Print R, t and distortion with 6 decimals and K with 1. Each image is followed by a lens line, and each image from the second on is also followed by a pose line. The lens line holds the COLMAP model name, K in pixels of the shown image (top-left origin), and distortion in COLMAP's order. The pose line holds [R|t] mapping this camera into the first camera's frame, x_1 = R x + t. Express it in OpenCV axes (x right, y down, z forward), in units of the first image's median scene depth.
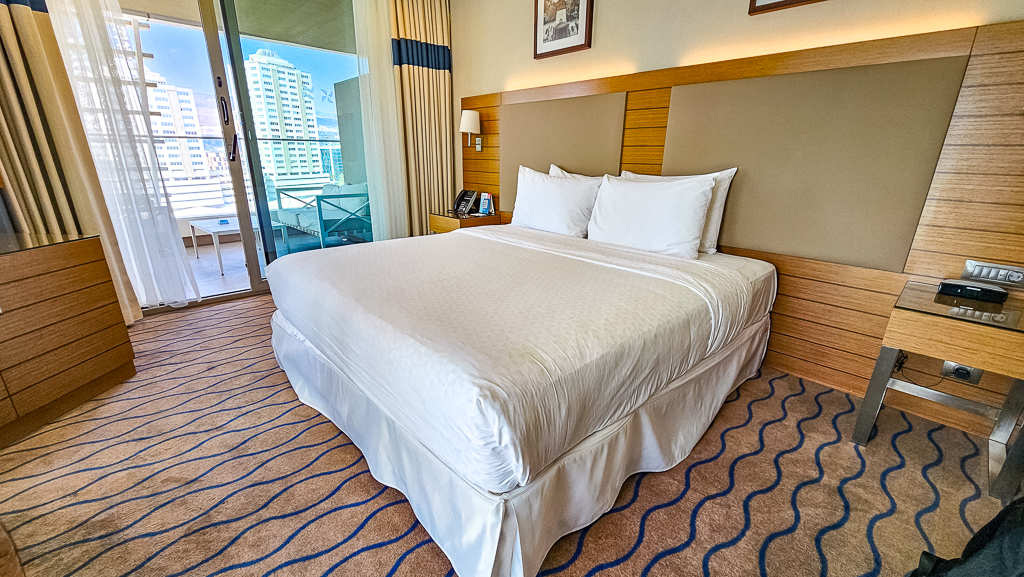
lens RADIAL K [[422.3, 0, 504.7], [0, 422.3, 290.9], [0, 0, 1]] dist [0.007998, 0.000512]
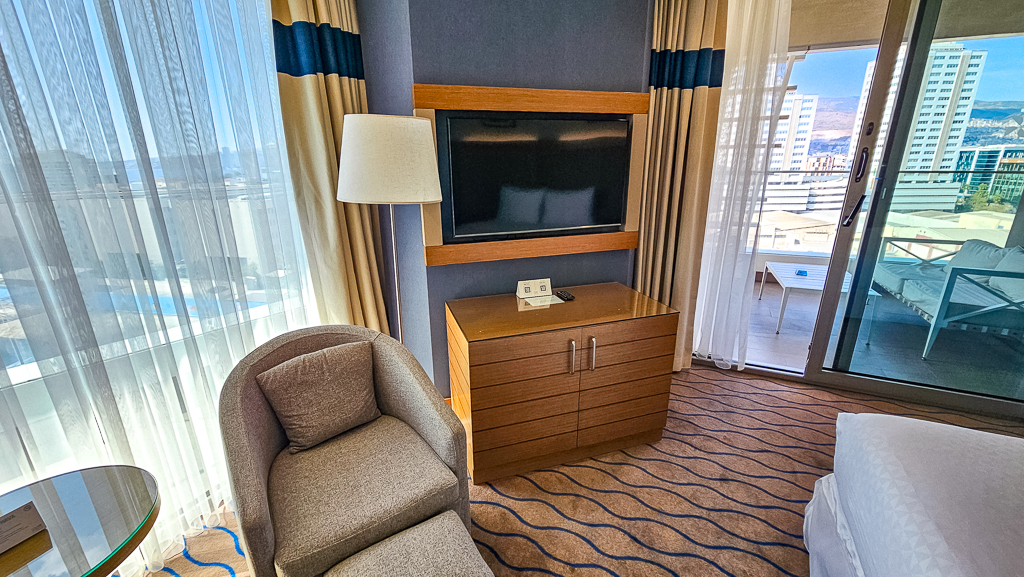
lens RADIAL K [[422.3, 0, 512.6], [0, 422.3, 284.0], [0, 0, 1]] dist [0.007998, 0.000512]
pose [[0.384447, 0.267677, -0.883487, -0.154723], [-0.283548, 0.945015, 0.162933, -0.160508], [0.878522, 0.187872, 0.439207, 0.129319]]
